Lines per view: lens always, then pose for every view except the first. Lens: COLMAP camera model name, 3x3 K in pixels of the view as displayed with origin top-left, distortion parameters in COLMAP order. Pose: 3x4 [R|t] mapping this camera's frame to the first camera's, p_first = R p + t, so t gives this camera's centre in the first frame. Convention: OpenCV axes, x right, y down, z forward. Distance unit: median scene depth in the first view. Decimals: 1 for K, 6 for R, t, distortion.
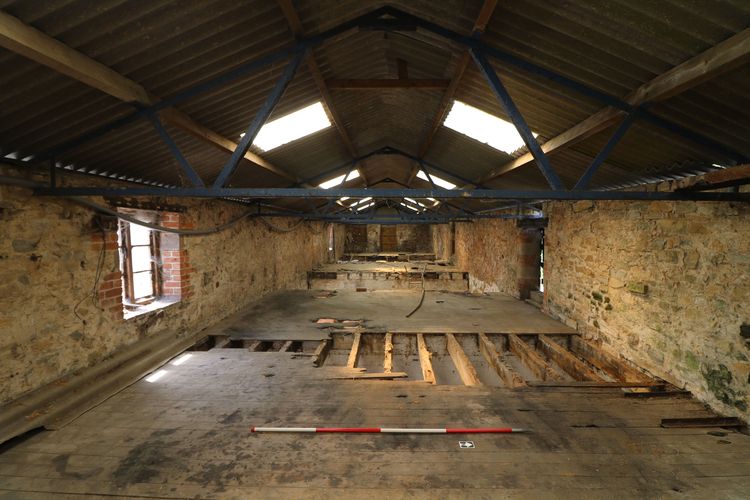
lens RADIAL K [[348.0, 0, 378.4], [0, 348.0, 247.6], [0, 0, 1]] dist [0.000462, -0.013516]
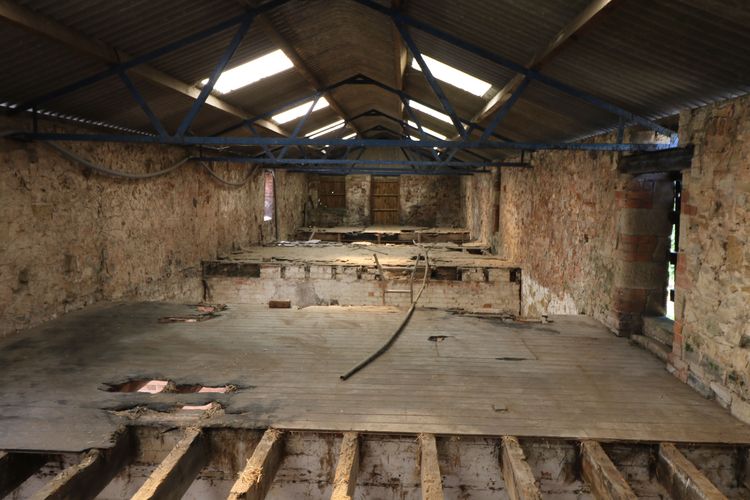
lens RADIAL K [[596.5, 0, 375.4], [0, 596.5, 243.8], [0, 0, 1]] dist [0.010513, -0.003232]
pose [[0.999725, 0.015570, -0.017528, 0.081173], [-0.014817, 0.998996, 0.042277, 0.003485], [0.018169, -0.042005, 0.998952, 0.179664]]
